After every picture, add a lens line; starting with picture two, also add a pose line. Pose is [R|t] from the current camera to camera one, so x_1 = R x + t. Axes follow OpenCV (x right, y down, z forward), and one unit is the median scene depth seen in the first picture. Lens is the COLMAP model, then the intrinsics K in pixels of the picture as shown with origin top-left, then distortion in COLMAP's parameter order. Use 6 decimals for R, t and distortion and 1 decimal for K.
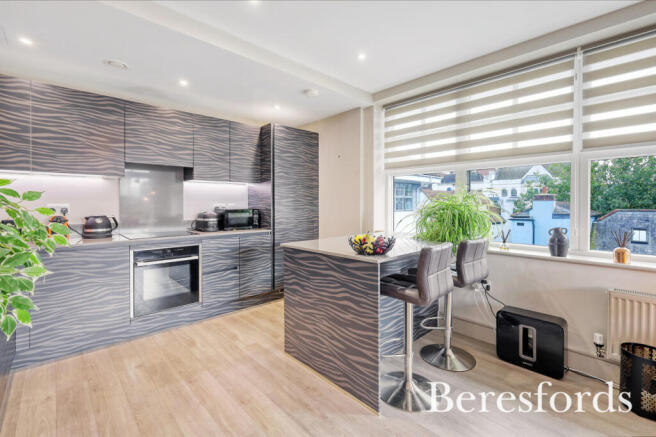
lens RADIAL K [[277.4, 0, 336.4], [0, 277.4, 204.5], [0, 0, 1]] dist [-0.000640, 0.000343]
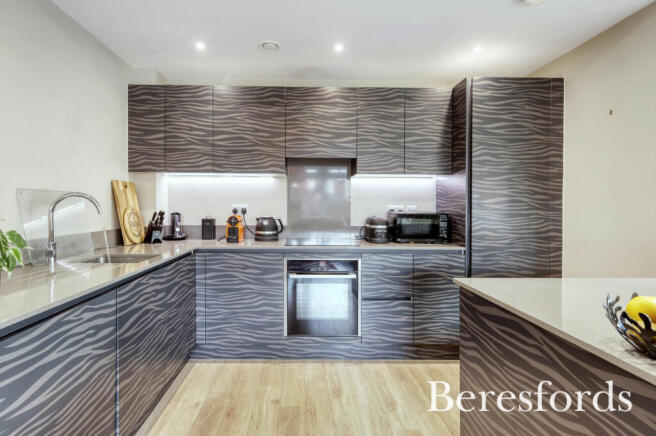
lens RADIAL K [[342.0, 0, 314.8], [0, 342.0, 207.6], [0, 0, 1]] dist [0.003982, 0.000639]
pose [[0.742257, 0.011906, -0.670009, 0.035222], [-0.009643, 0.999928, 0.007087, -0.001608], [0.670046, 0.001200, 0.742319, 0.217795]]
